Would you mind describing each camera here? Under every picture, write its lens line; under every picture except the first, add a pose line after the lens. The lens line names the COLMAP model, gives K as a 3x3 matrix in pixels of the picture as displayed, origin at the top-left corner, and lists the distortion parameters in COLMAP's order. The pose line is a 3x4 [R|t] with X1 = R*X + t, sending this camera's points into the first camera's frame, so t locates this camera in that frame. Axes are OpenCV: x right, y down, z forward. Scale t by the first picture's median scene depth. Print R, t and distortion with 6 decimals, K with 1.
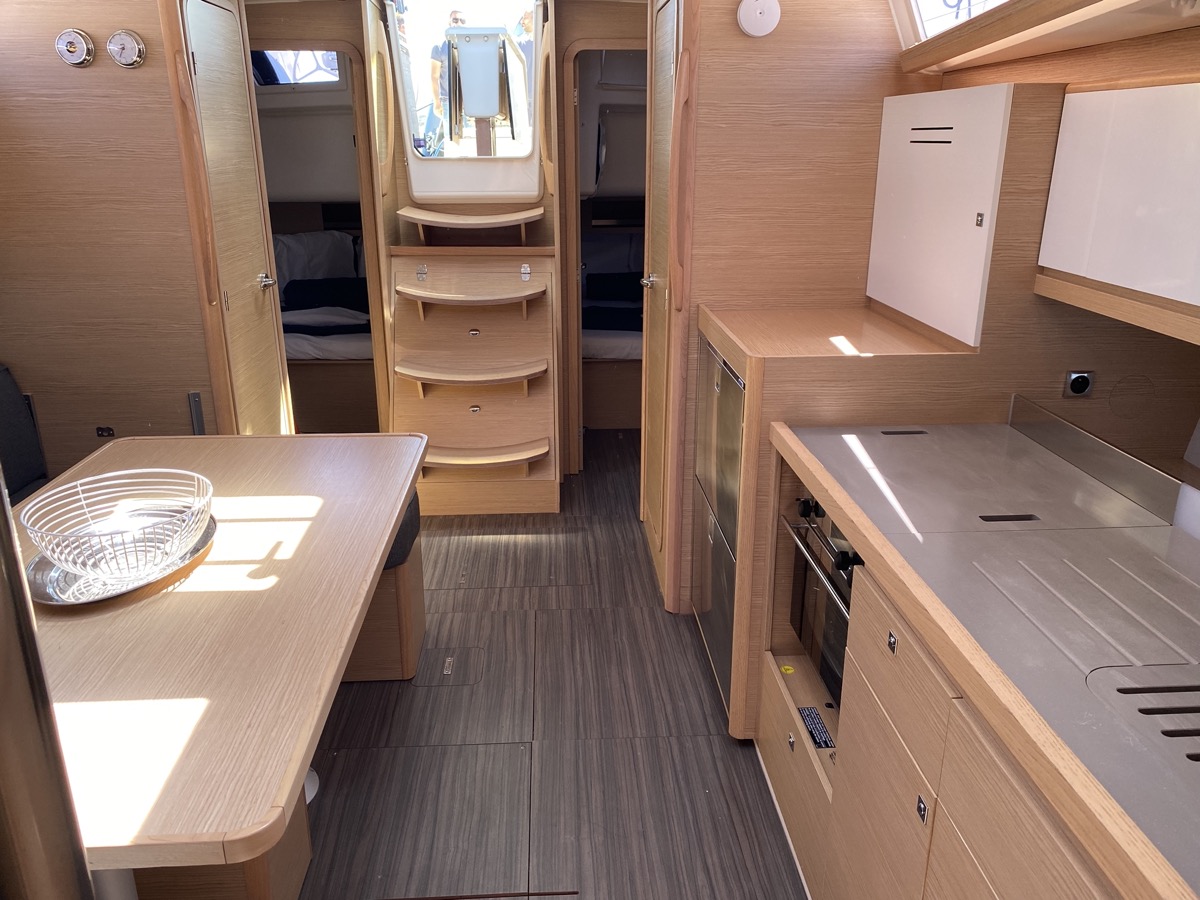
lens RADIAL K [[912.5, 0, 607.6], [0, 912.5, 451.7], [0, 0, 1]] dist [0.059458, -0.111491]
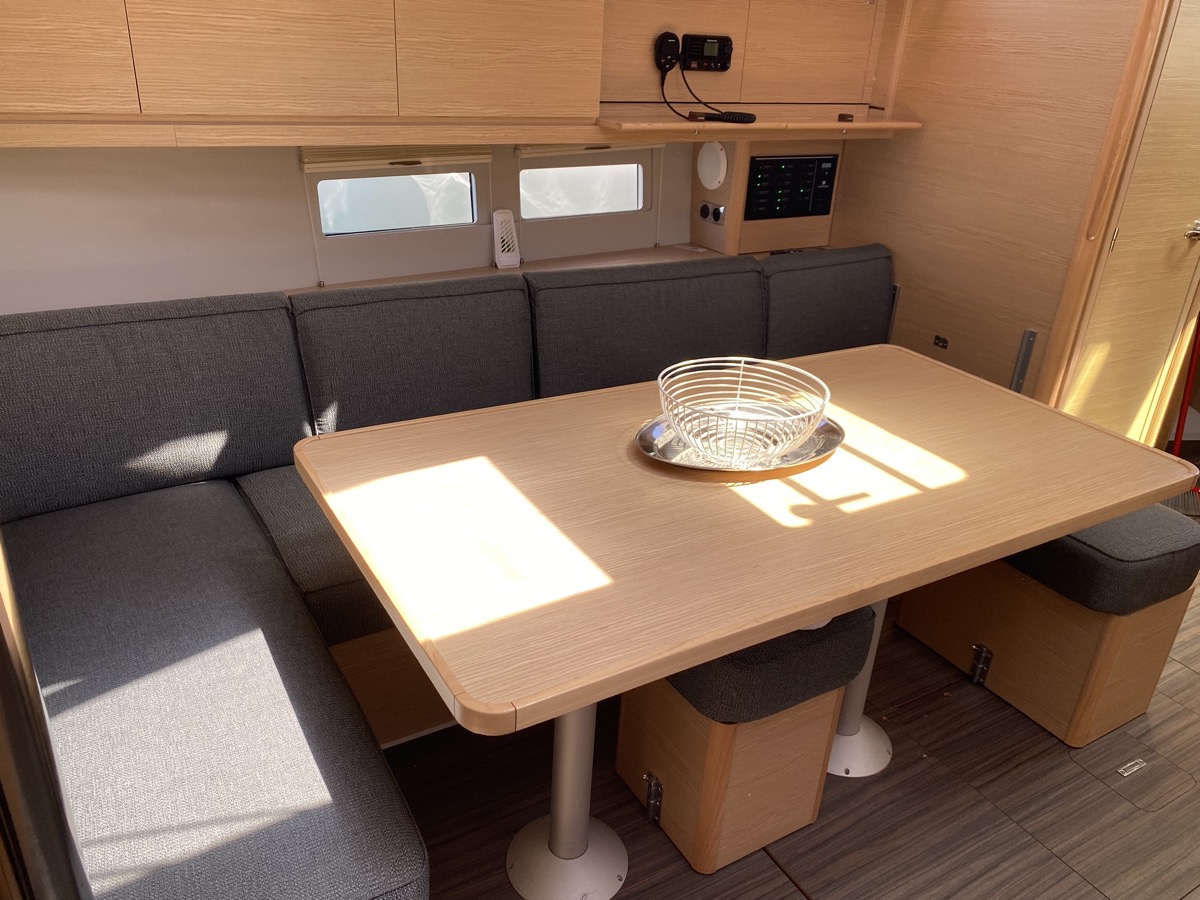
lens RADIAL K [[923.7, 0, 603.7], [0, 923.7, 455.3], [0, 0, 1]] dist [0.009582, -0.007396]
pose [[0.456876, 0.397627, -0.795712, 0.170378], [-0.335415, 0.905508, 0.259907, -0.065517], [0.823870, 0.148148, 0.547075, 0.241072]]
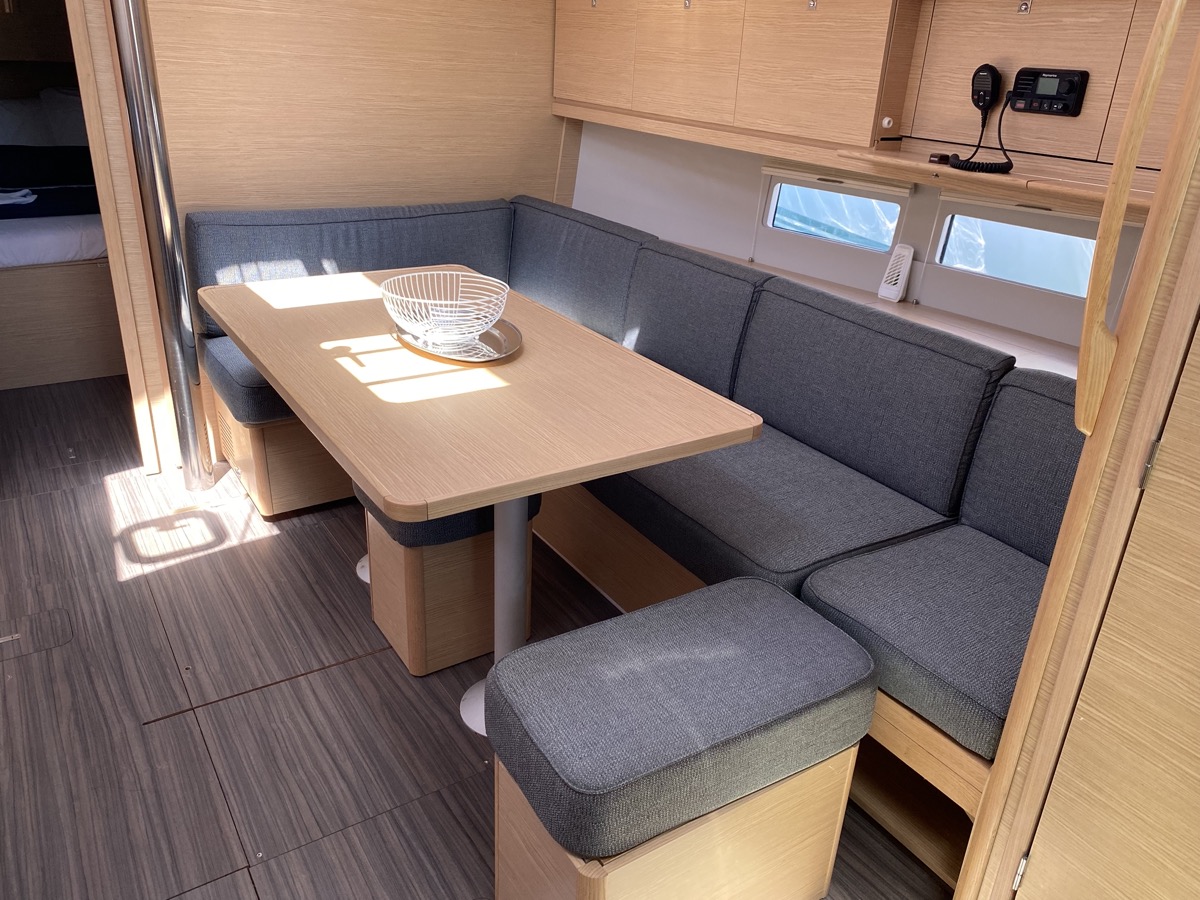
lens RADIAL K [[918.7, 0, 607.1], [0, 918.7, 447.3], [0, 0, 1]] dist [0.009608, -0.003586]
pose [[-0.868904, 0.156375, -0.469631, -0.043496], [-0.208271, 0.745205, 0.633476, -0.497621], [0.449031, 0.648240, -0.614943, 1.528092]]
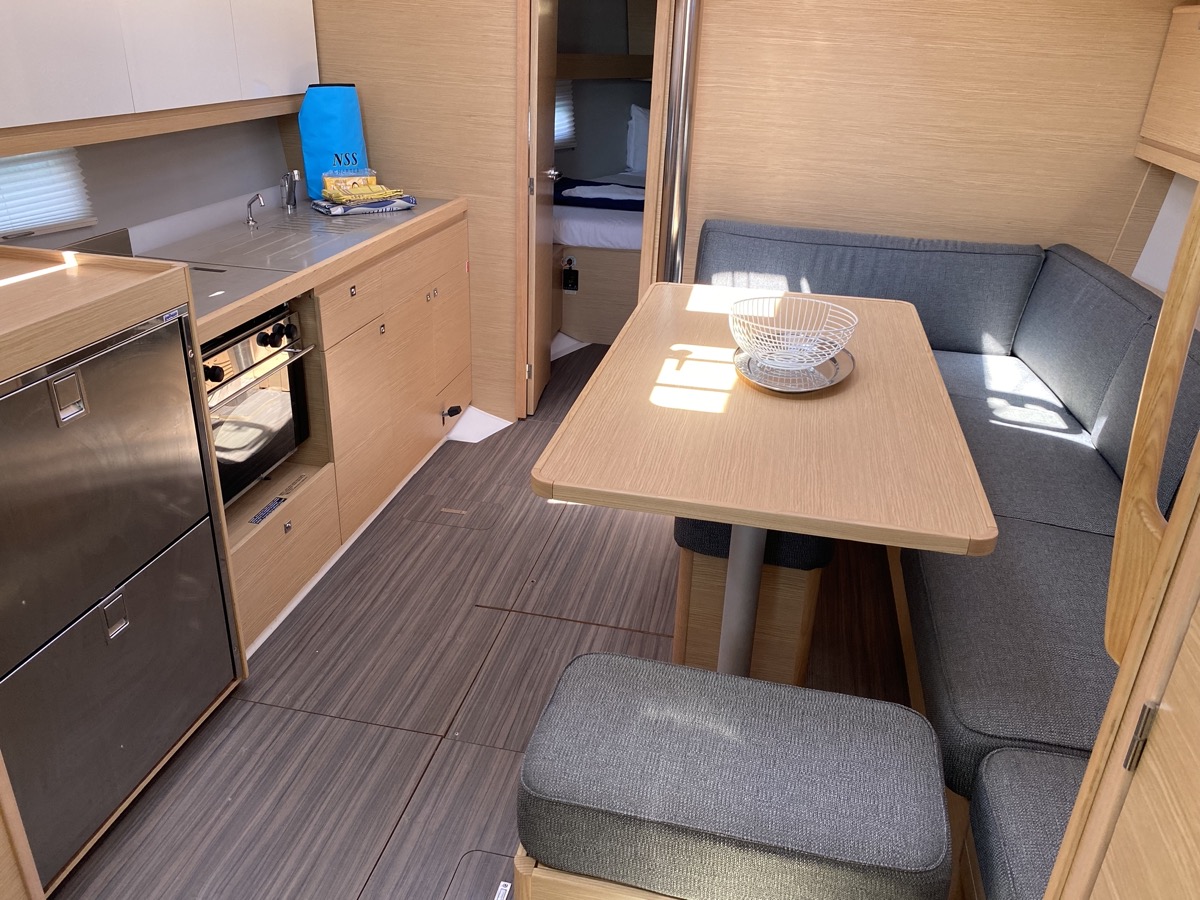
lens RADIAL K [[914.7, 0, 600.6], [0, 914.7, 441.8], [0, 0, 1]] dist [0.064960, -0.095341]
pose [[-0.962070, -0.149107, 0.228449, -0.434299], [0.045565, 0.737820, 0.673458, -0.537751], [-0.268972, 0.658323, -0.703040, 1.570187]]
